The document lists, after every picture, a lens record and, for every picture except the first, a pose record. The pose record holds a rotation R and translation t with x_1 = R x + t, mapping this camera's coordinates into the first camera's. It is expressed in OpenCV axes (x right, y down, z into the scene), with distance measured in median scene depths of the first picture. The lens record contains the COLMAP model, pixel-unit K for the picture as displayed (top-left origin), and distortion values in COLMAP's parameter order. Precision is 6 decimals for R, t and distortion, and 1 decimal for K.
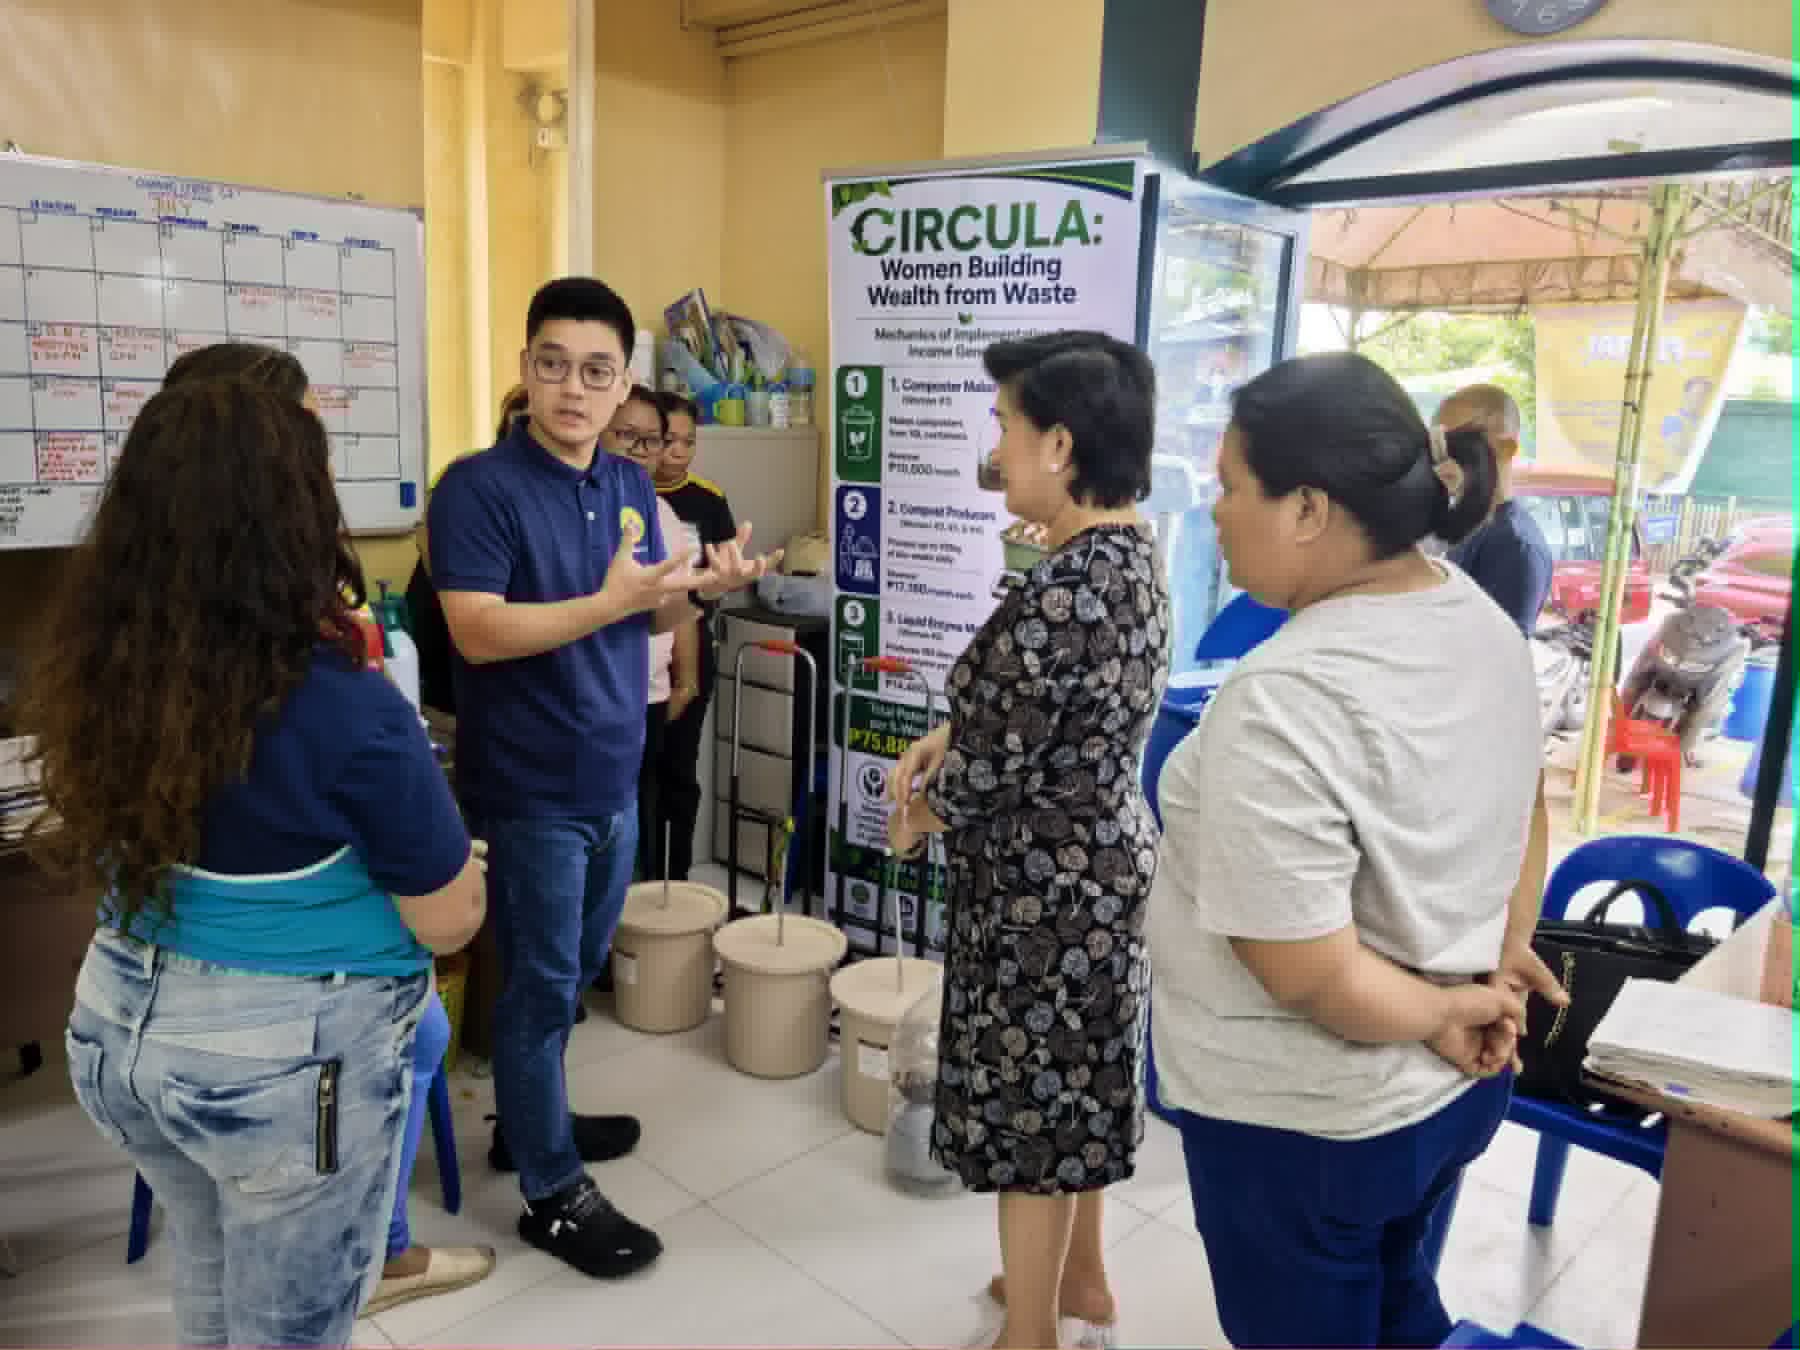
lens RADIAL K [[1395.8, 0, 848.5], [0, 1395.8, 623.4], [0, 0, 1]] dist [0.031402, -0.038087]
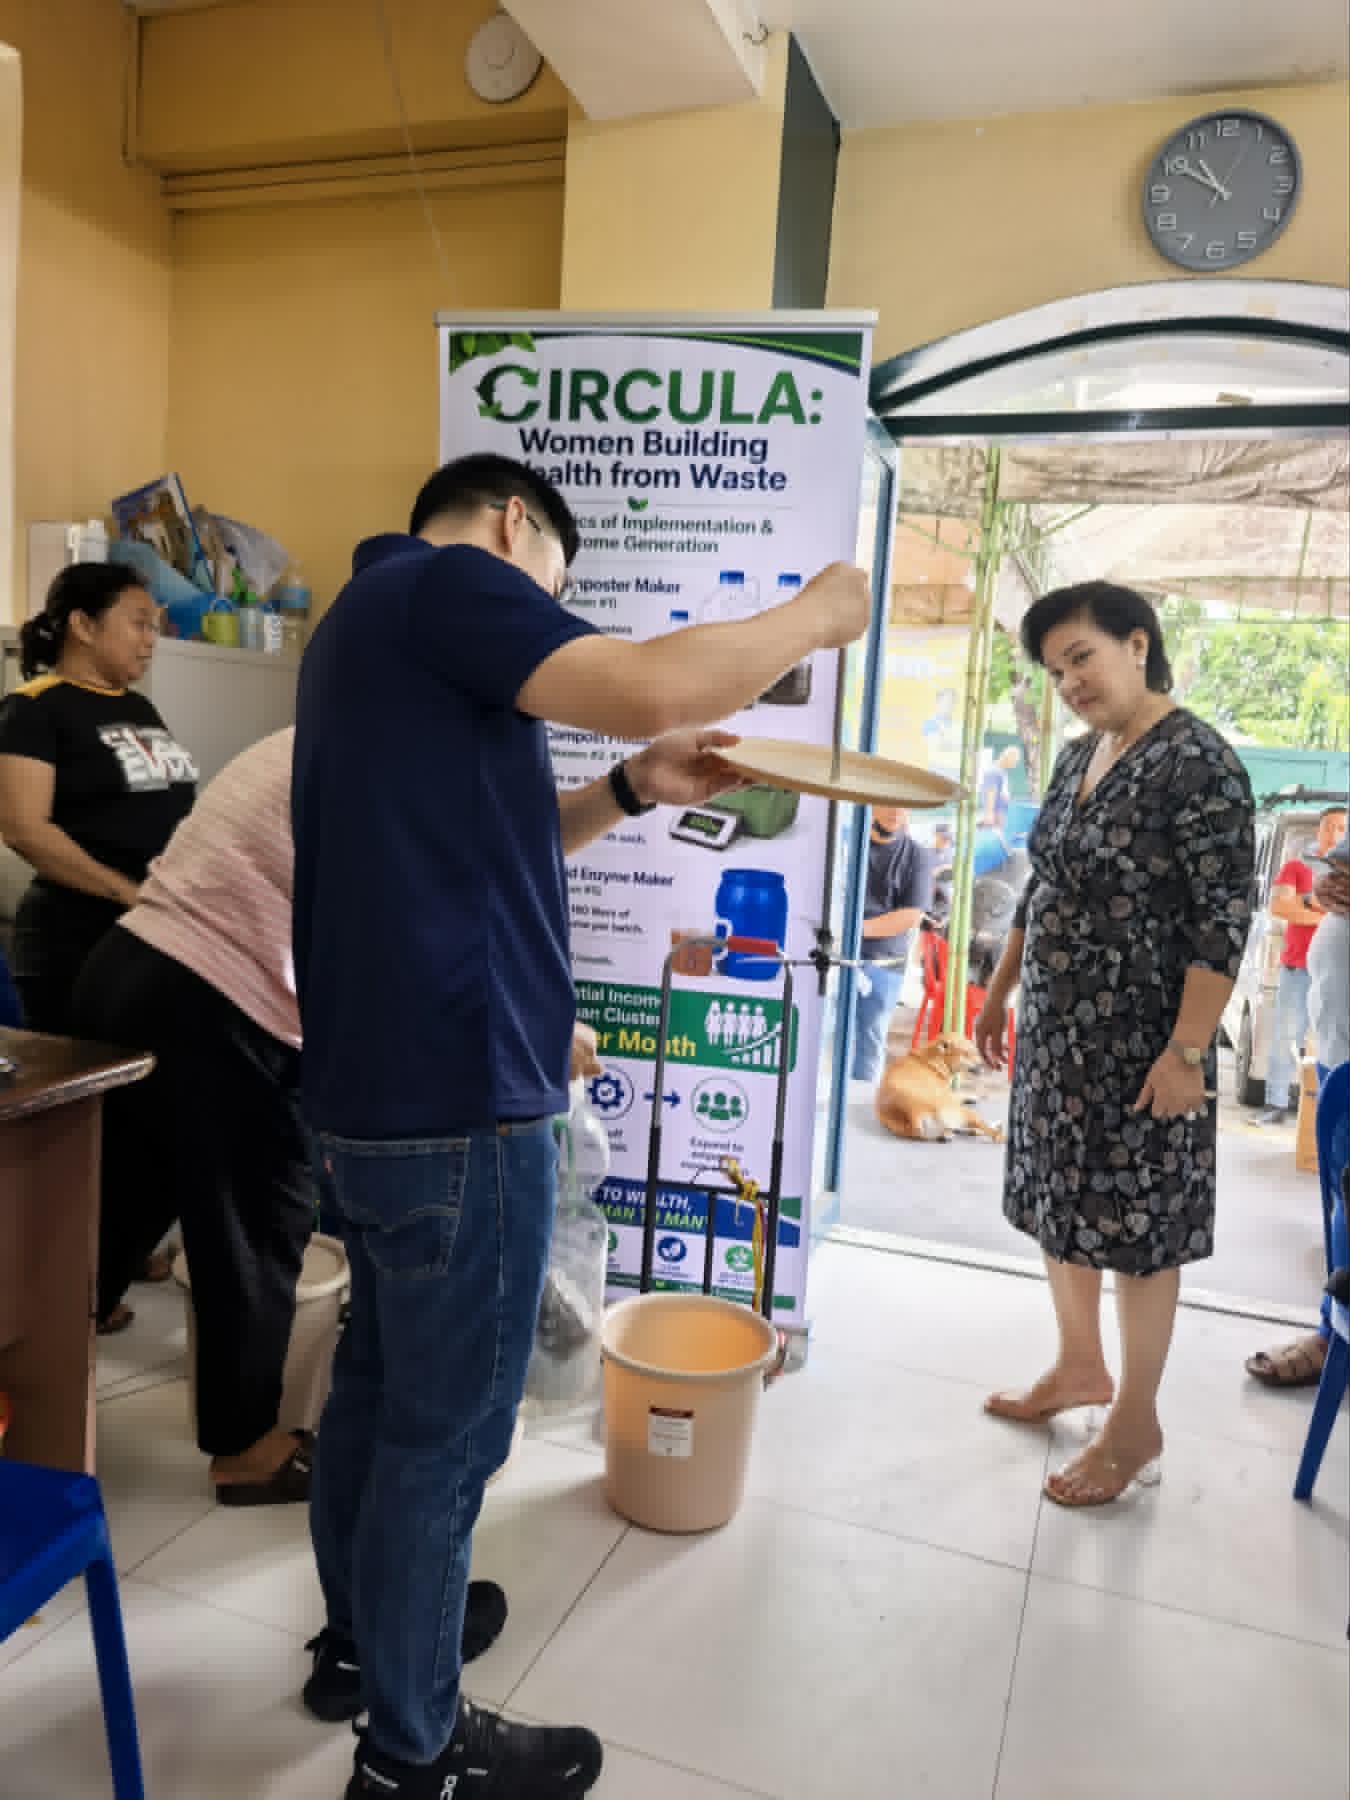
lens RADIAL K [[1364.9, 0, 682.8], [0, 1364.9, 863.8], [0, 0, 1]] dist [-0.011343, 0.021610]
pose [[0.910456, -0.010031, 0.413483, -0.222948], [0.029900, 0.998686, -0.041610, 0.029430], [-0.412523, 0.050247, 0.909560, 0.254087]]
